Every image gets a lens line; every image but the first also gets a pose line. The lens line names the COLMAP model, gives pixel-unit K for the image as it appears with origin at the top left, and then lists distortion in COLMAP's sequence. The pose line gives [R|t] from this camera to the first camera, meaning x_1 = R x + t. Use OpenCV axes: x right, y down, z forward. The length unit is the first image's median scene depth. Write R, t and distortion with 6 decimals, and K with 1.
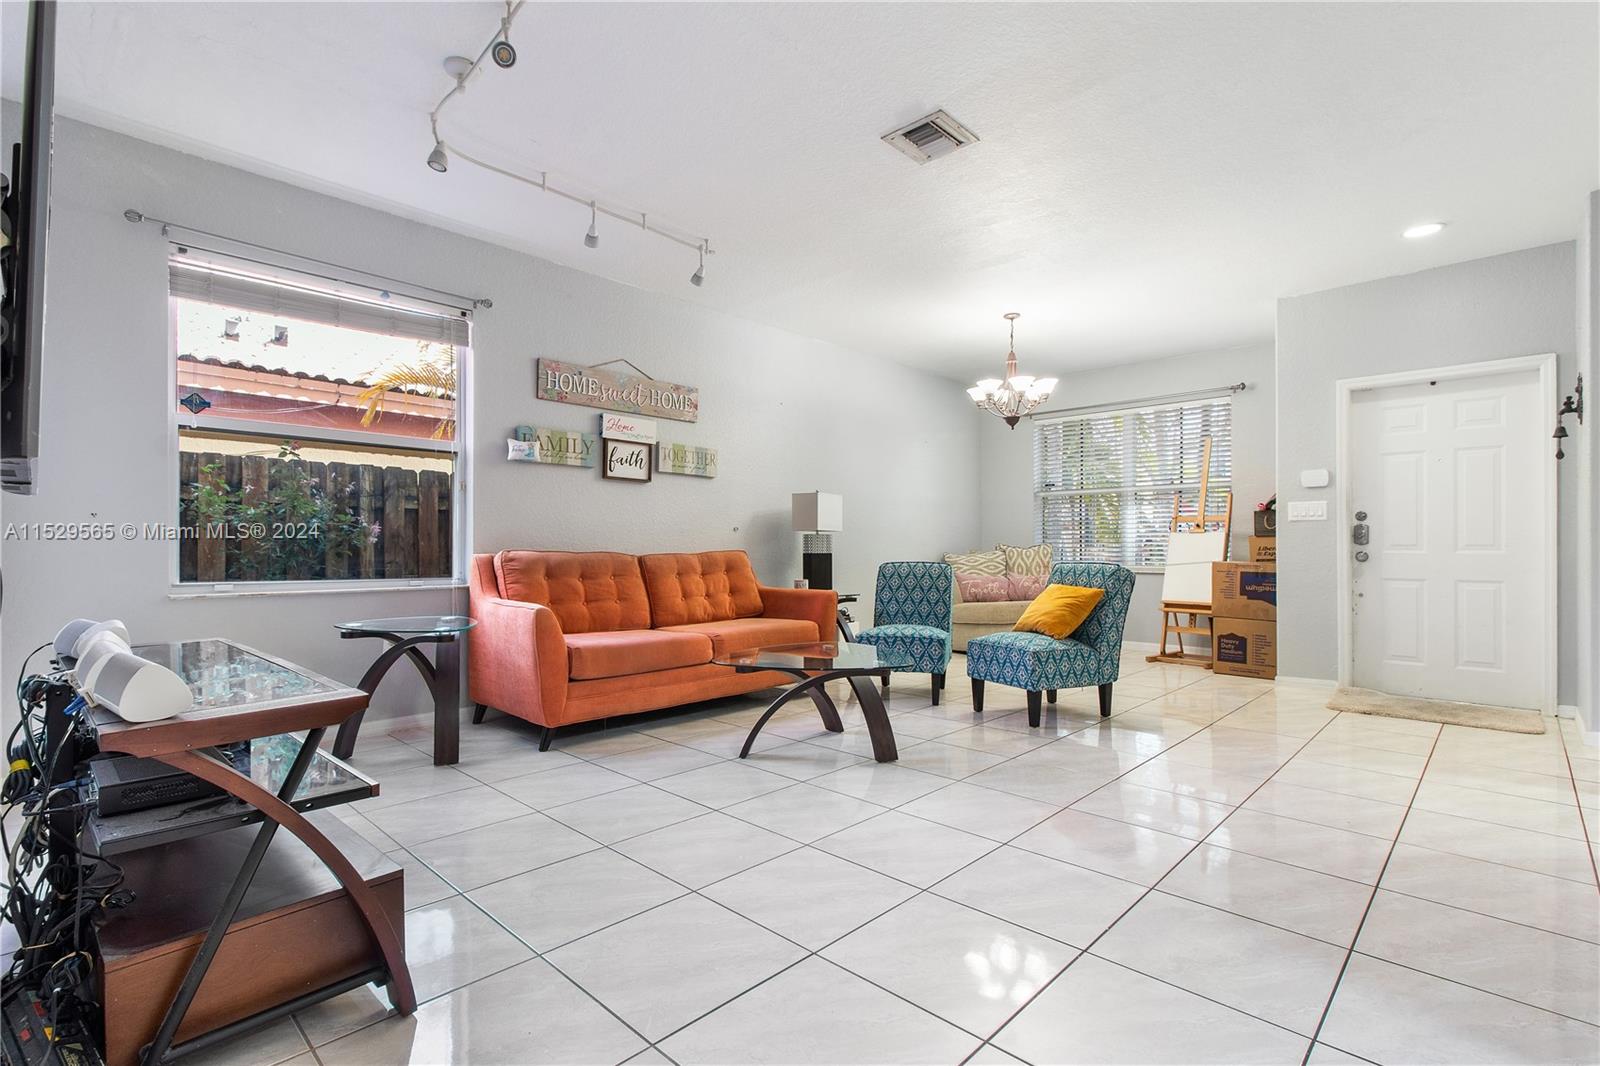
lens RADIAL K [[739.4, 0, 805.1], [0, 739.4, 549.2], [0, 0, 1]] dist [0.003006, -0.000653]
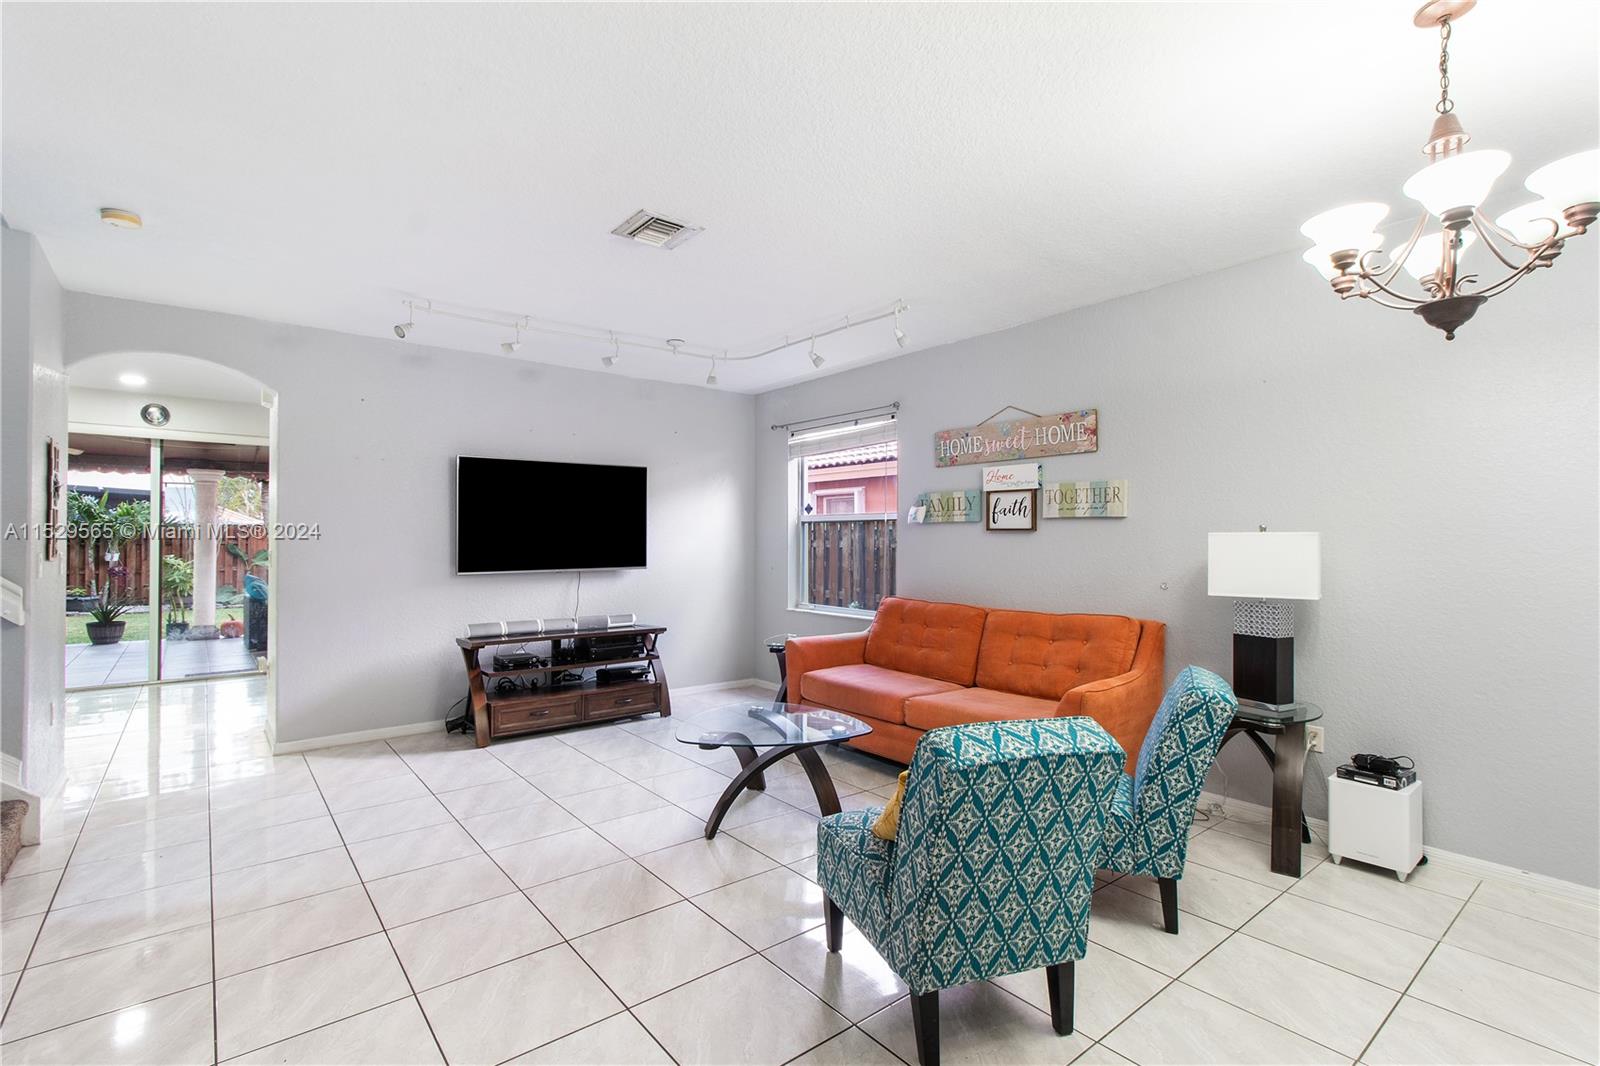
lens RADIAL K [[739.4, 0, 799.8], [0, 739.4, 529.7], [0, 0, 1]] dist [0.003006, -0.000653]
pose [[-0.129112, -0.015244, -0.991513, 0.740377], [-0.001929, 0.999884, -0.015121, -0.078945], [0.991628, -0.000040, -0.129126, 0.844579]]
